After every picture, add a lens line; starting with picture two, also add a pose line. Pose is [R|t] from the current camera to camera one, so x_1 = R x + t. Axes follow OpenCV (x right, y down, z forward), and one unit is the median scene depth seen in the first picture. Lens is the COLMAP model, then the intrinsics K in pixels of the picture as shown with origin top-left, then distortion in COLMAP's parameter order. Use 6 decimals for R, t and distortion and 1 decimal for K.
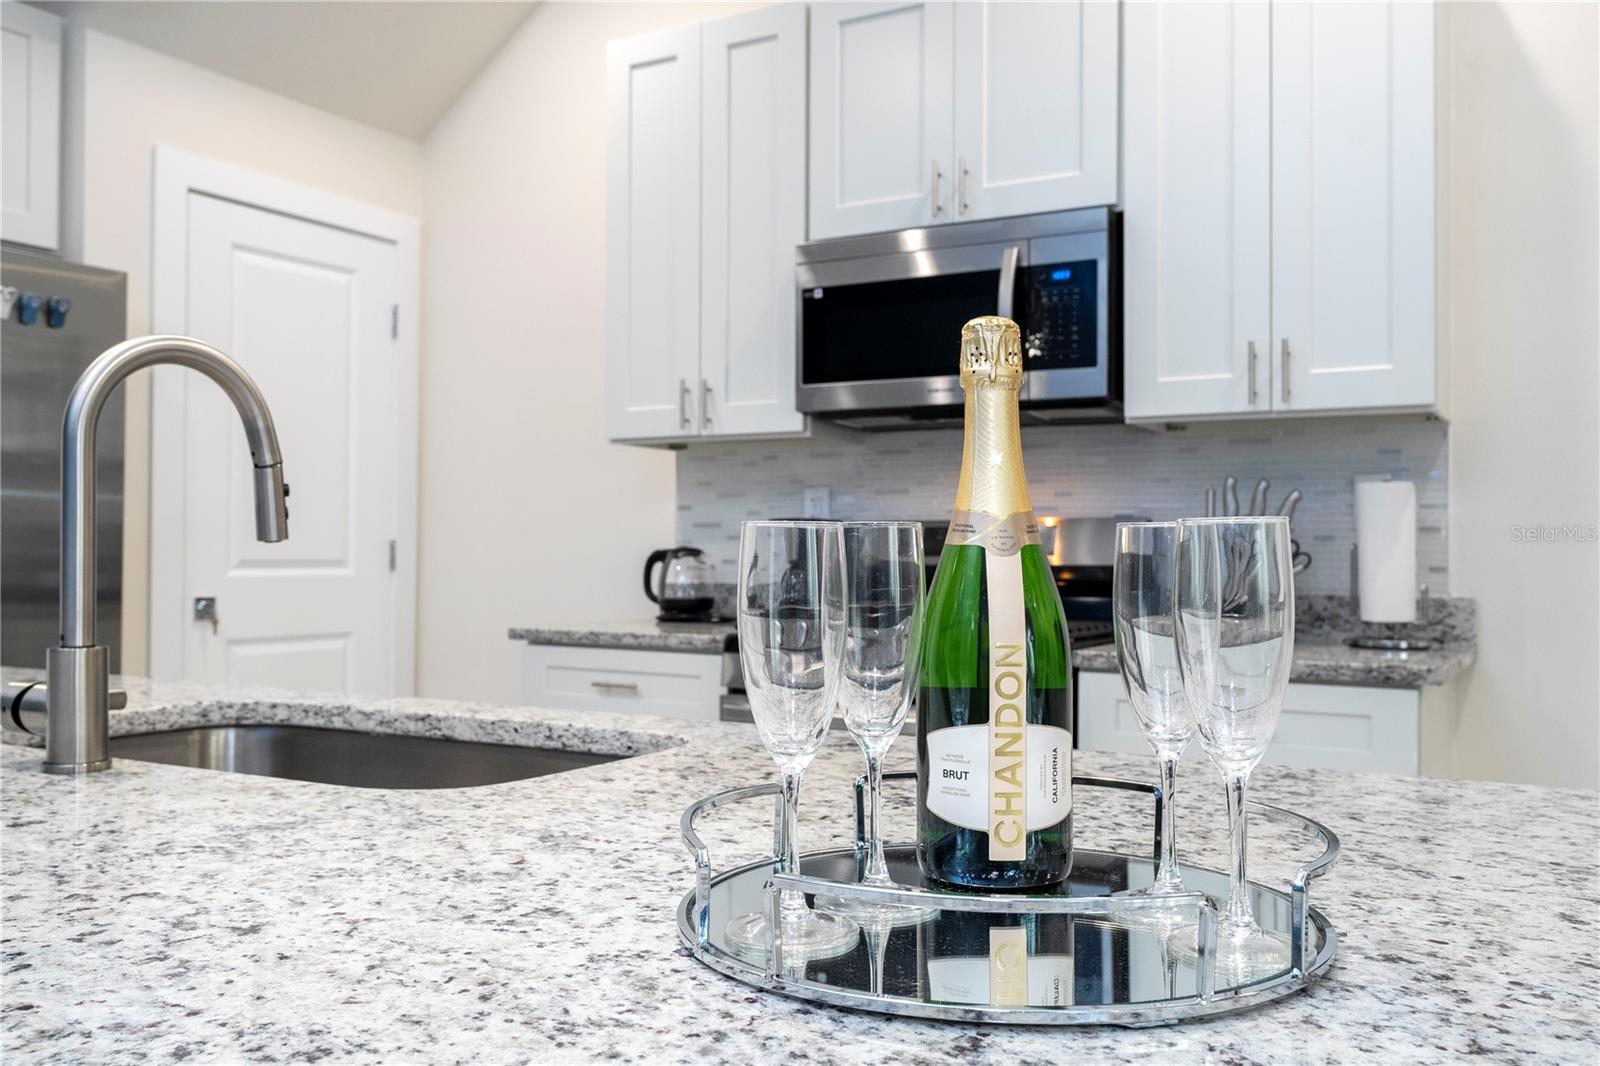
lens RADIAL K [[1380.7, 0, 800.0], [0, 1380.7, 533.0], [0, 0, 1]] dist [-0.000419, 0.002193]
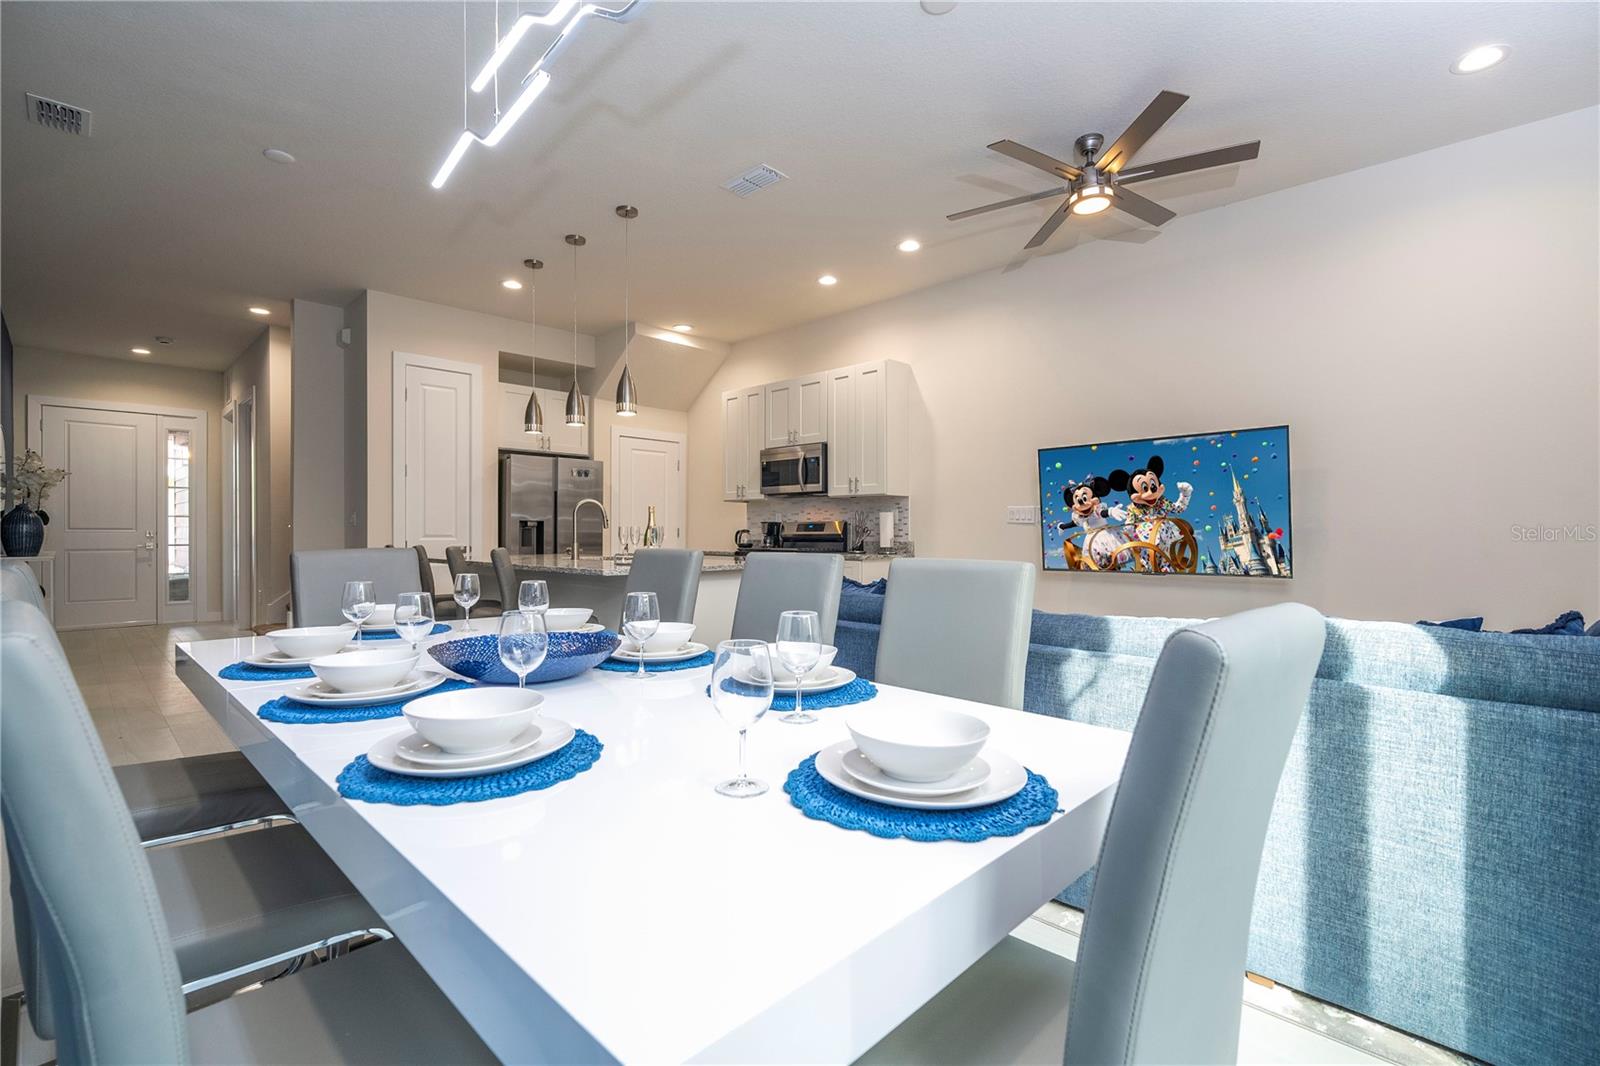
lens RADIAL K [[720.4, 0, 800.0], [0, 720.4, 533.0], [0, 0, 1]] dist [-0.003123, 0.000134]
pose [[0.969154, -0.003560, -0.246430, 0.653024], [0.006900, 0.999896, 0.012692, -0.004665], [0.246359, -0.014001, 0.969077, -0.998160]]
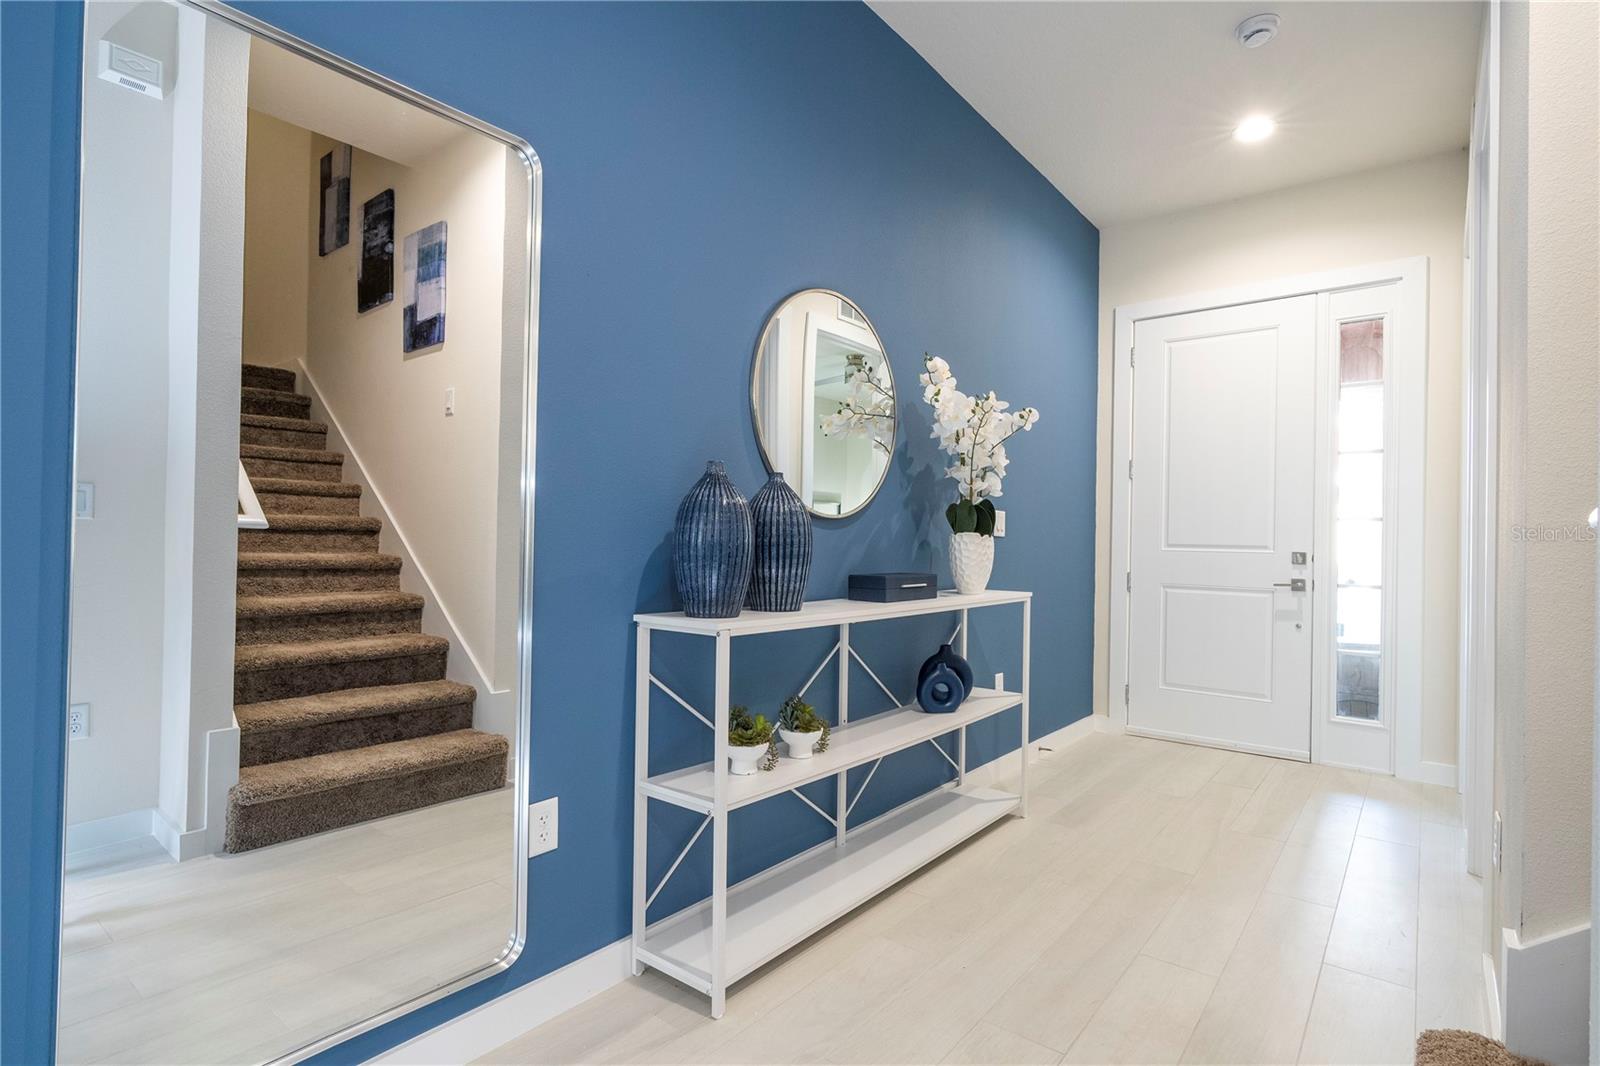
lens RADIAL K [[802.4, 0, 800.0], [0, 802.4, 533.0], [0, 0, 1]] dist [-0.001882, -0.000335]
pose [[-0.146678, -0.012655, -0.989103, -0.967315], [-0.004784, 0.999916, -0.012084, -0.006401], [0.989173, 0.002959, -0.146726, 0.433777]]
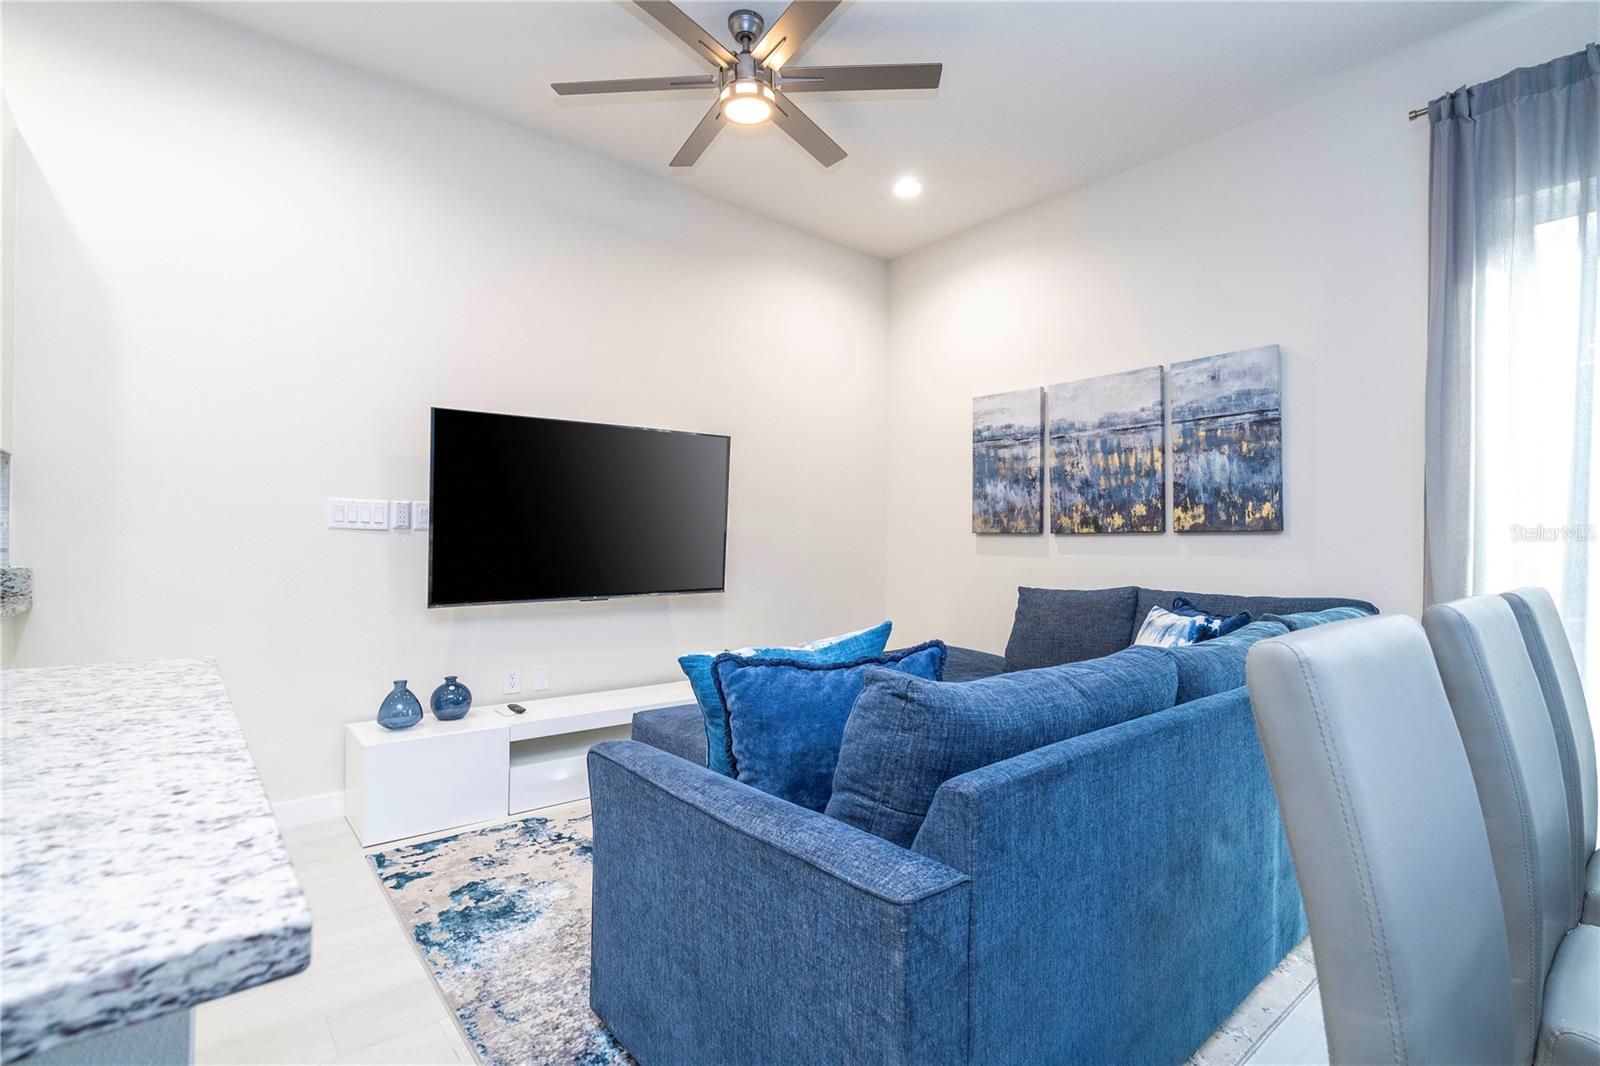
lens RADIAL K [[763.8, 0, 800.0], [0, 763.8, 533.0], [0, 0, 1]] dist [-0.002001, 0.000631]
pose [[0.337815, 0.007741, 0.941181, -0.022356], [-0.015171, 0.999881, -0.002778, -0.002296], [-0.941090, -0.013341, 0.337892, -0.105688]]
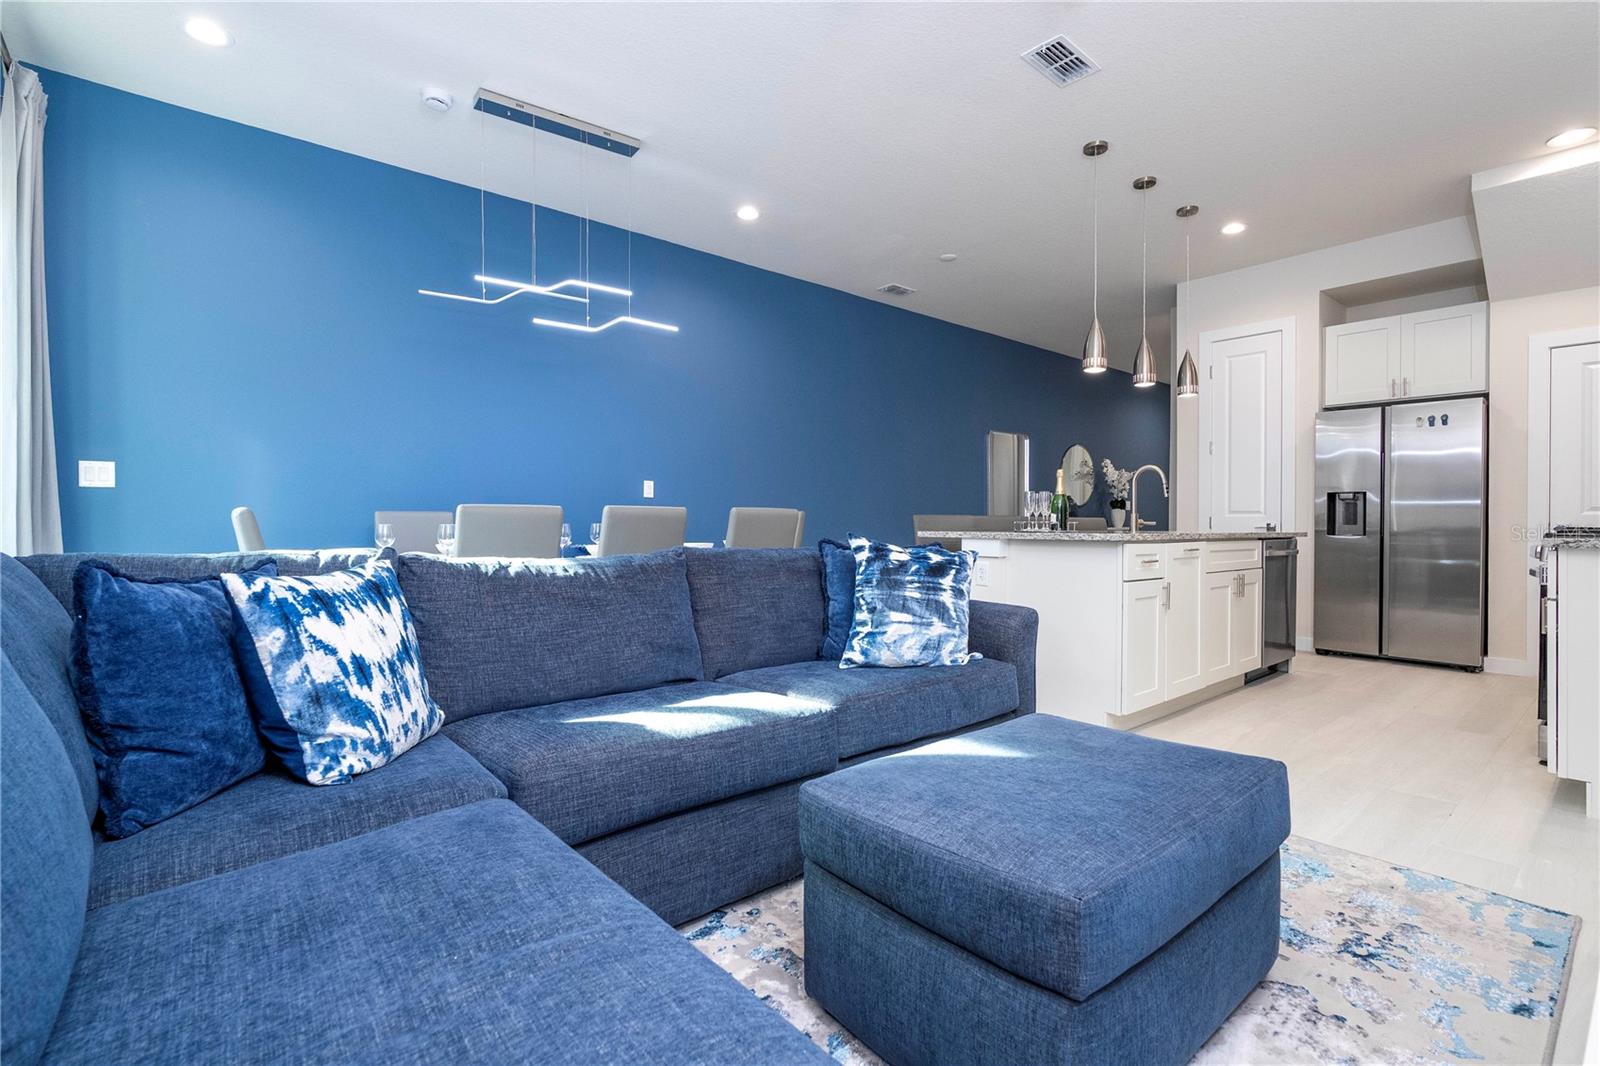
lens RADIAL K [[733.2, 0, 804.8], [0, 733.2, 530.5], [0, 0, 1]] dist [-0.001618, 0.000422]
pose [[-0.335427, 0.003591, -0.942060, 1.412531], [0.005597, 0.999983, 0.001818, 0.060248], [0.942050, -0.004663, -0.335441, 0.288355]]
